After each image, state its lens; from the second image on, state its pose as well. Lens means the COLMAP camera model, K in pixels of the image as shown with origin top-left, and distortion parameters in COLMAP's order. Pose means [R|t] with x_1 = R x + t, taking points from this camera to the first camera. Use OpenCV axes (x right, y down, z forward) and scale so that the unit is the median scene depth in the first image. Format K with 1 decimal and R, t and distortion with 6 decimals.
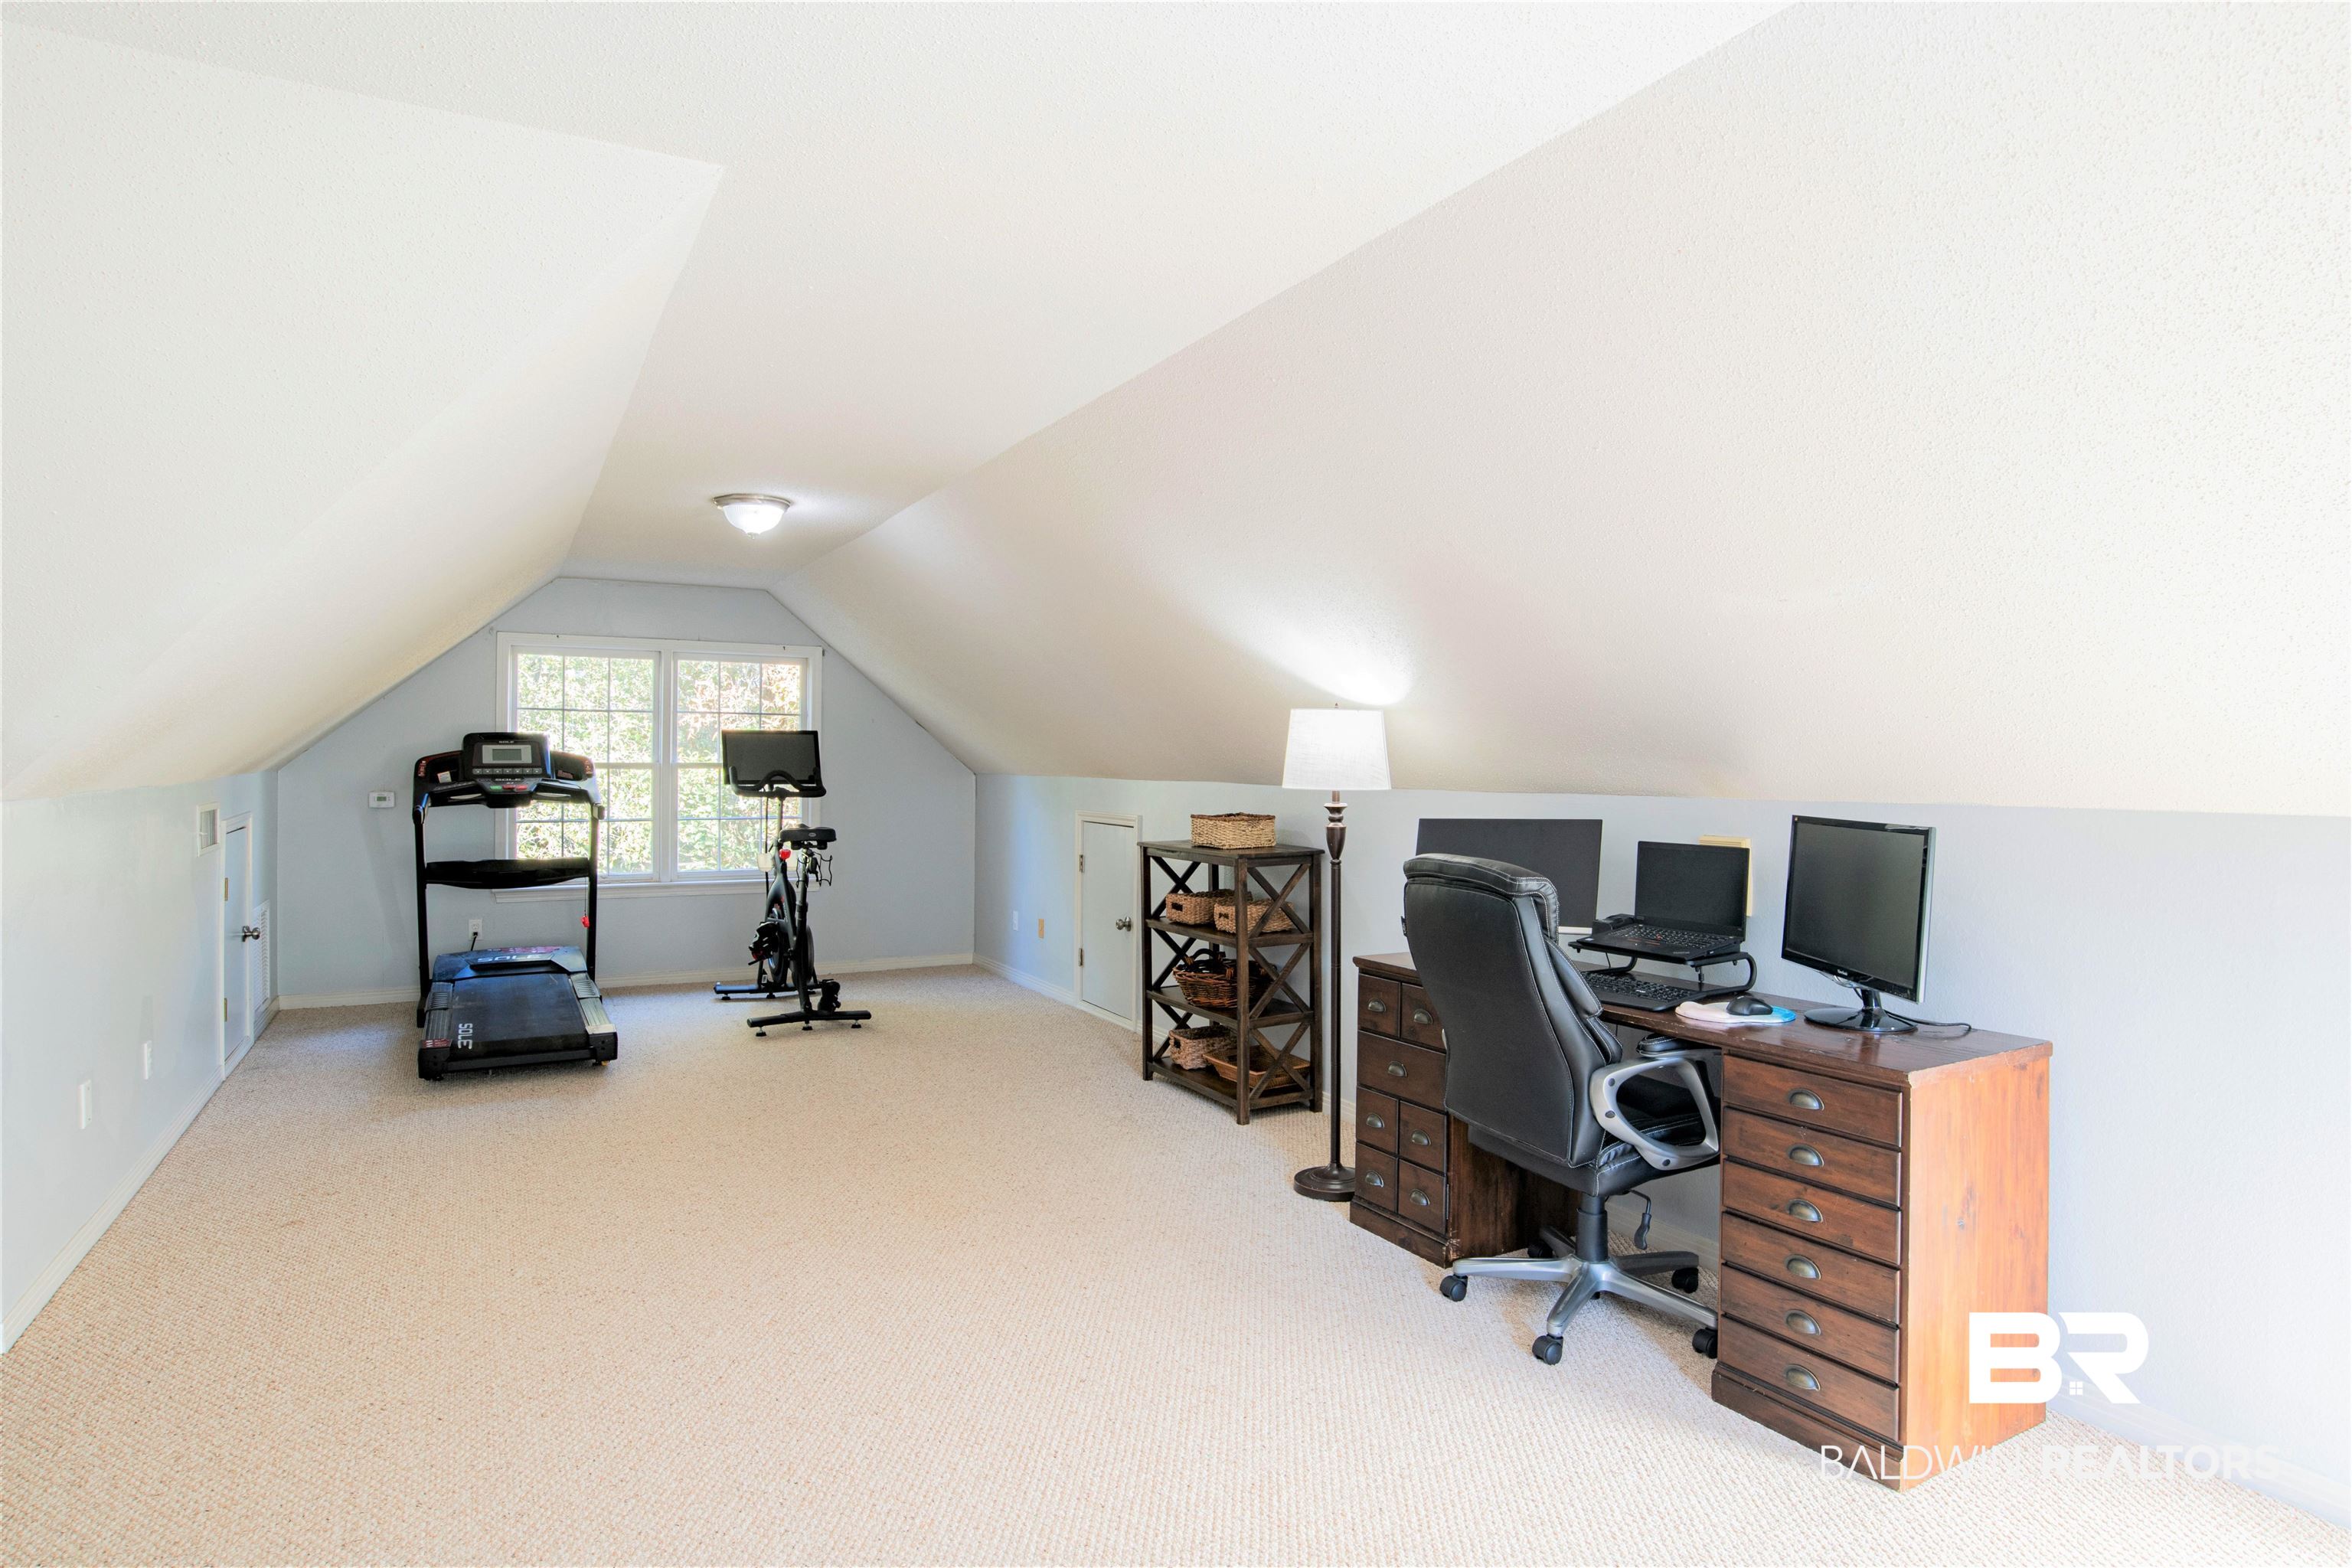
lens RADIAL K [[1291.3, 0, 1179.2], [0, 1291.3, 777.9], [0, 0, 1]] dist [-0.017435, 0.000643]
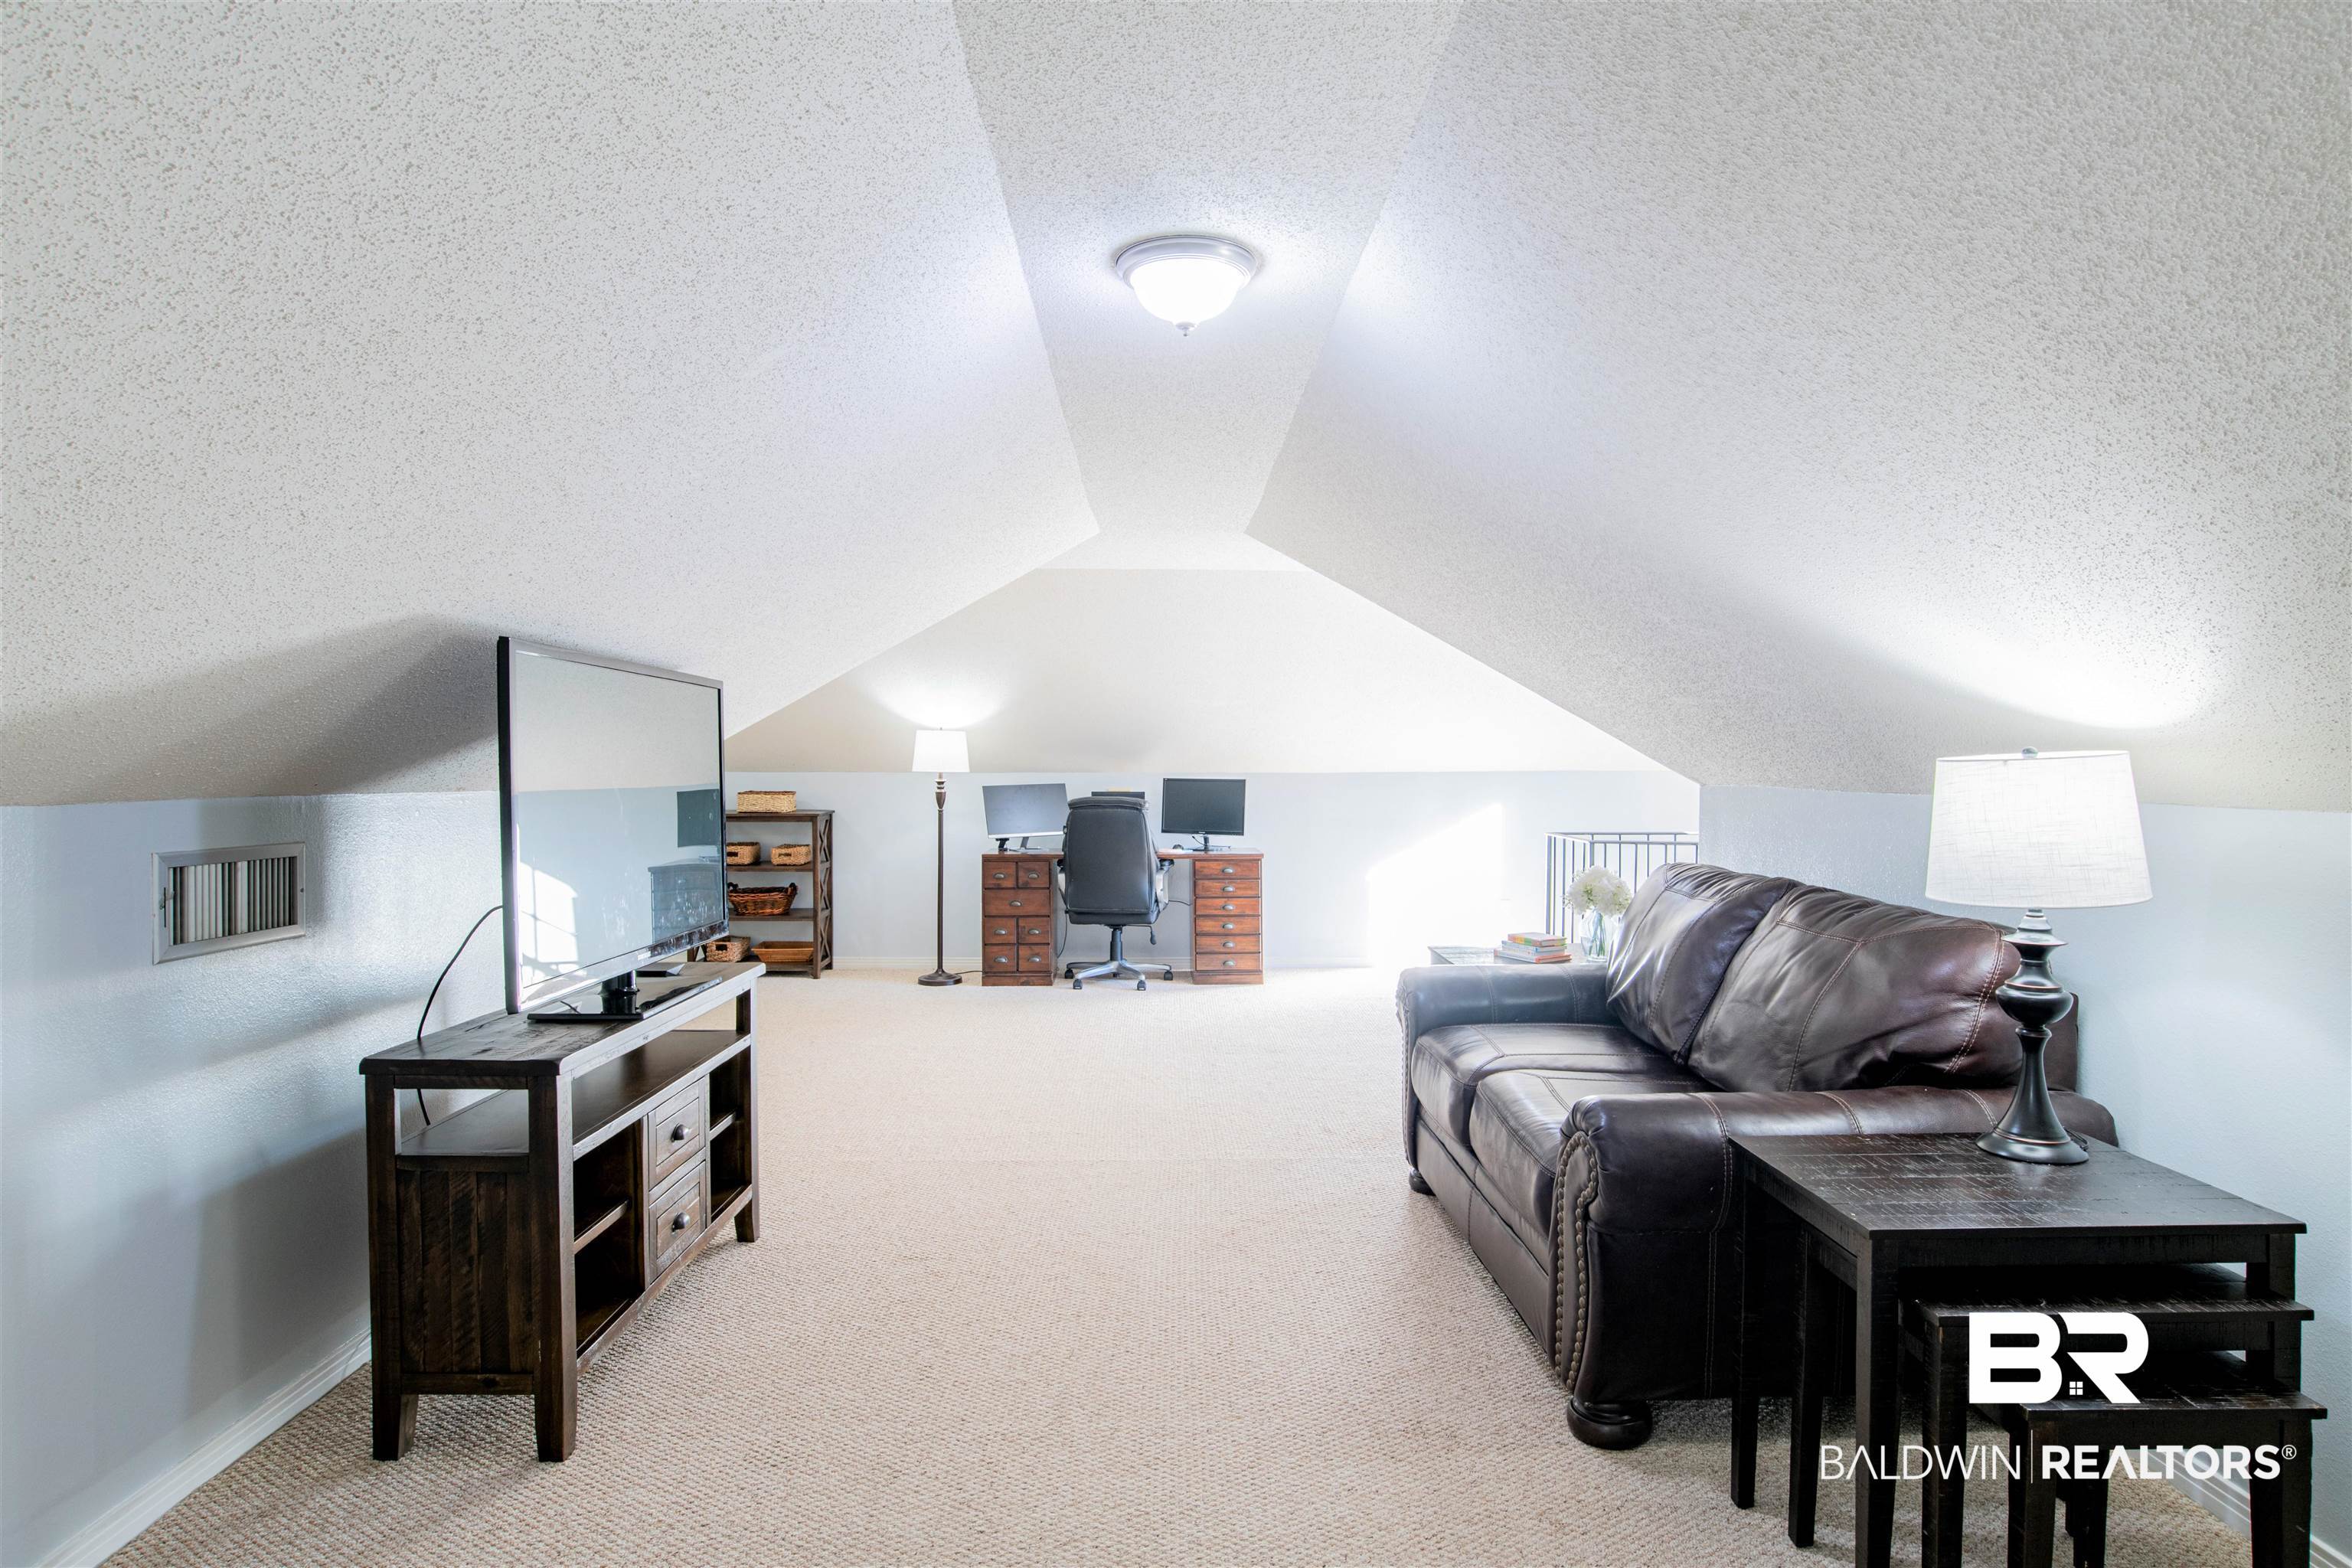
lens RADIAL K [[1291.3, 0, 1169.1], [0, 1291.3, 772.8], [0, 0, 1]] dist [-0.017435, 0.000643]
pose [[0.471400, -0.011771, 0.881841, -1.793044], [0.007605, 0.999928, 0.009282, -0.006232], [-0.881887, 0.002331, 0.471455, -0.248001]]
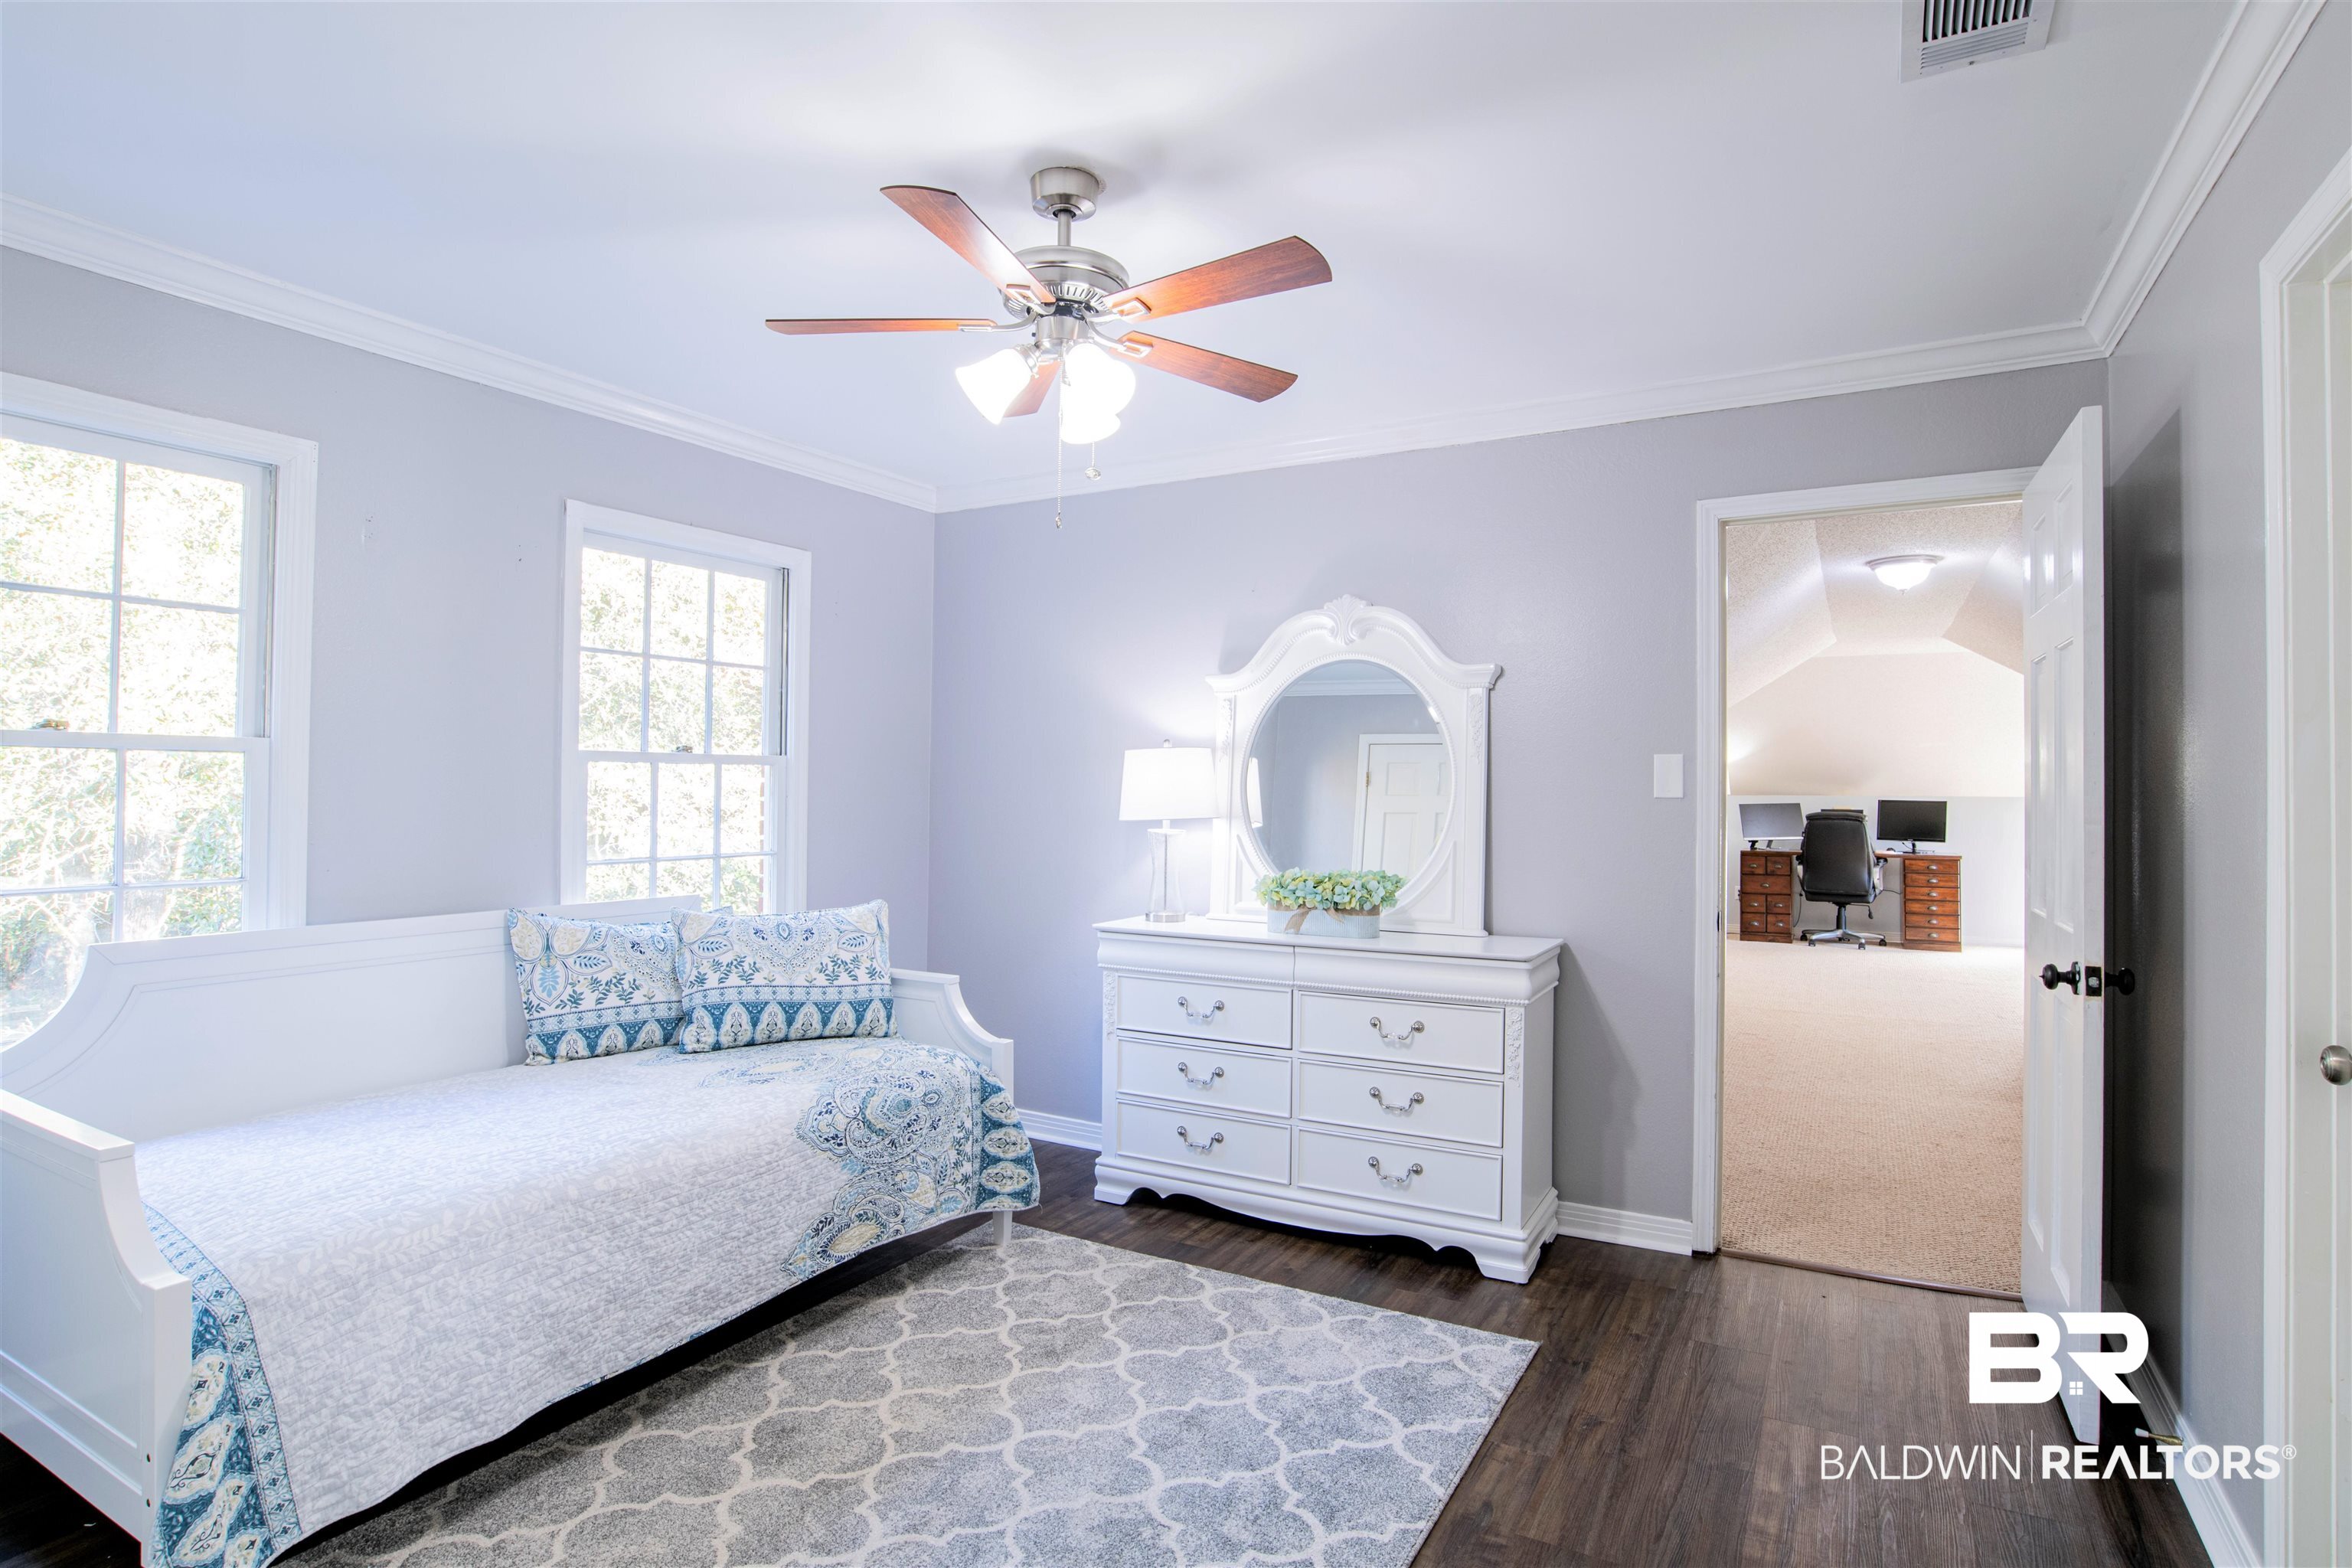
lens RADIAL K [[1196.7, 0, 1212.4], [0, 1196.7, 767.4], [0, 0, 1]] dist [-0.039708, 0.002637]
pose [[0.840242, 0.005633, 0.542182, -2.805188], [0.002981, 0.999883, -0.015008, -0.016898], [-0.542203, 0.014226, 0.840127, -0.749596]]
